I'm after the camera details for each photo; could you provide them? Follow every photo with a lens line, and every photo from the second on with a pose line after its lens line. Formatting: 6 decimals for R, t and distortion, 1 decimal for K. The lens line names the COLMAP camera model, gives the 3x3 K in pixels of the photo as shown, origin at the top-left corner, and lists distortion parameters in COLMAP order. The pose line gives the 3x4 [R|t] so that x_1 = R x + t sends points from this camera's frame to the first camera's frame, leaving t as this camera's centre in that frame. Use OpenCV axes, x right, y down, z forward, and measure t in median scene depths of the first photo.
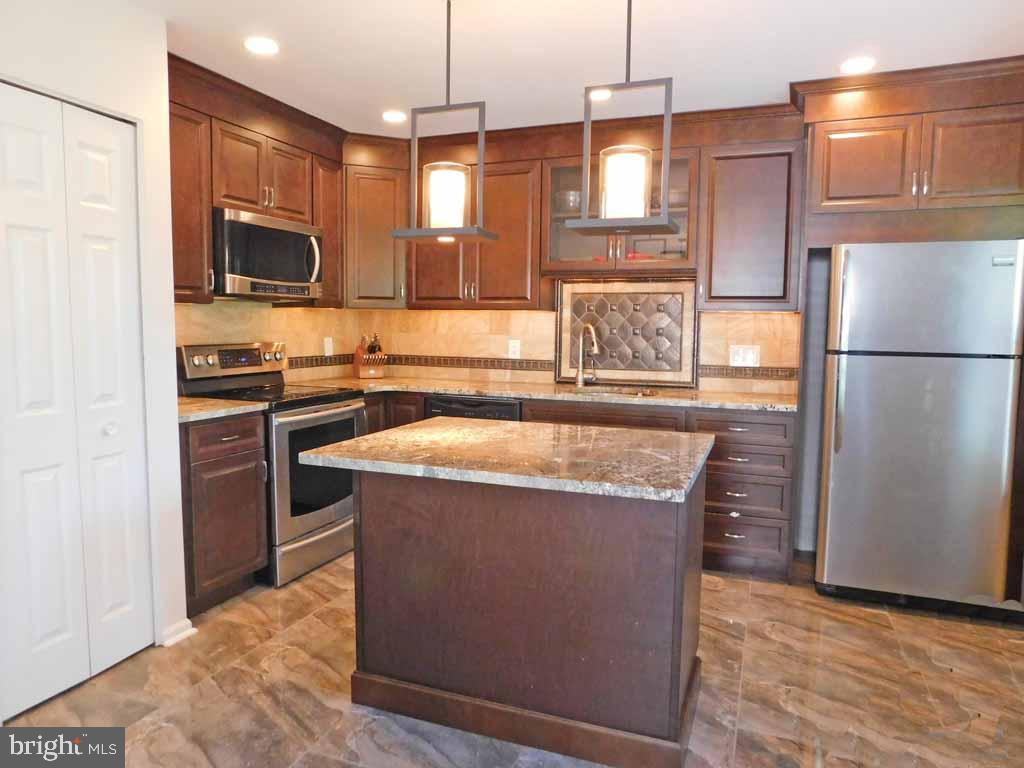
lens RADIAL K [[682.5, 0, 516.7], [0, 682.5, 383.2], [0, 0, 1]] dist [-0.046903, 0.037590]
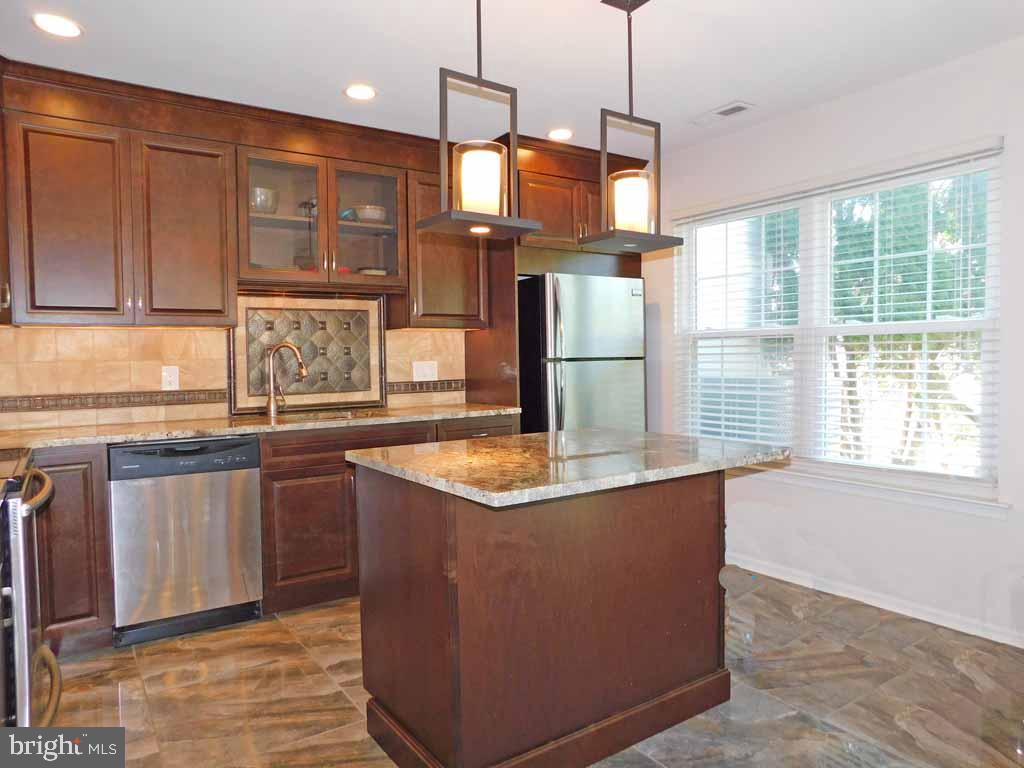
lens RADIAL K [[682.5, 0, 517.8], [0, 682.5, 381.5], [0, 0, 1]] dist [-0.046903, 0.037590]
pose [[0.559848, -0.050964, 0.827027, -0.571561], [0.095350, 0.995439, -0.003204, -0.008679], [-0.823091, 0.080651, 0.562153, 0.346982]]
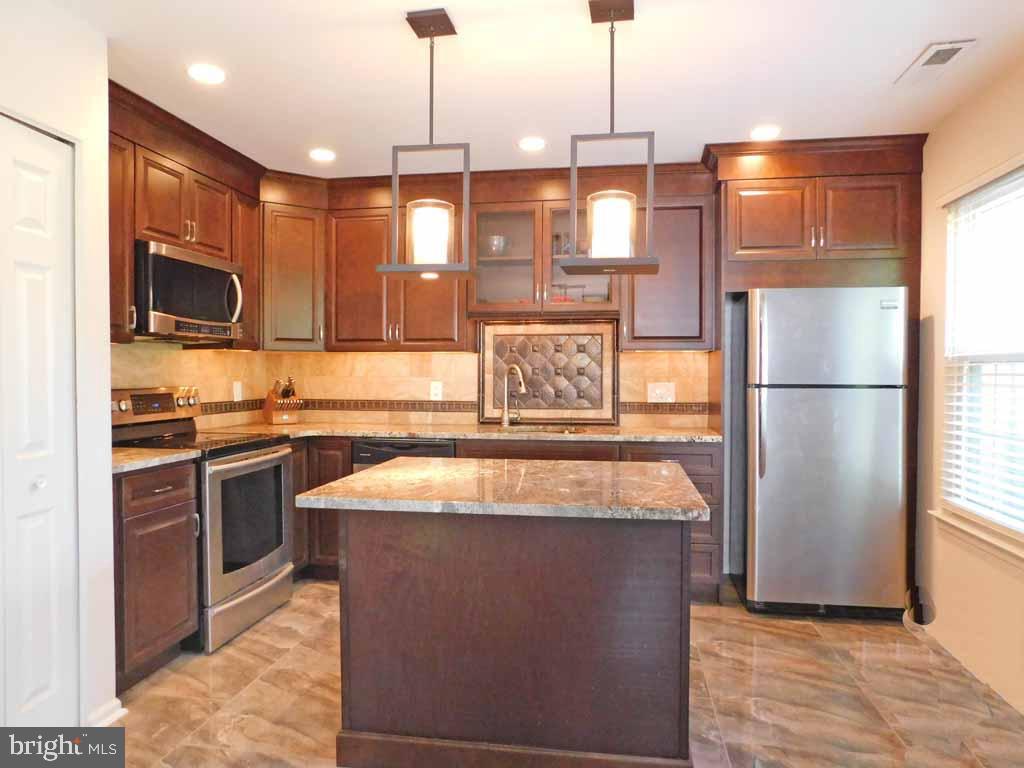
lens RADIAL K [[682.5, 0, 516.2], [0, 682.5, 384.1], [0, 0, 1]] dist [-0.046903, 0.037590]
pose [[0.977377, -0.014248, 0.211024, -0.136891], [0.028550, 0.997484, -0.064886, 0.011286], [-0.209569, 0.069443, 0.975325, 0.006083]]
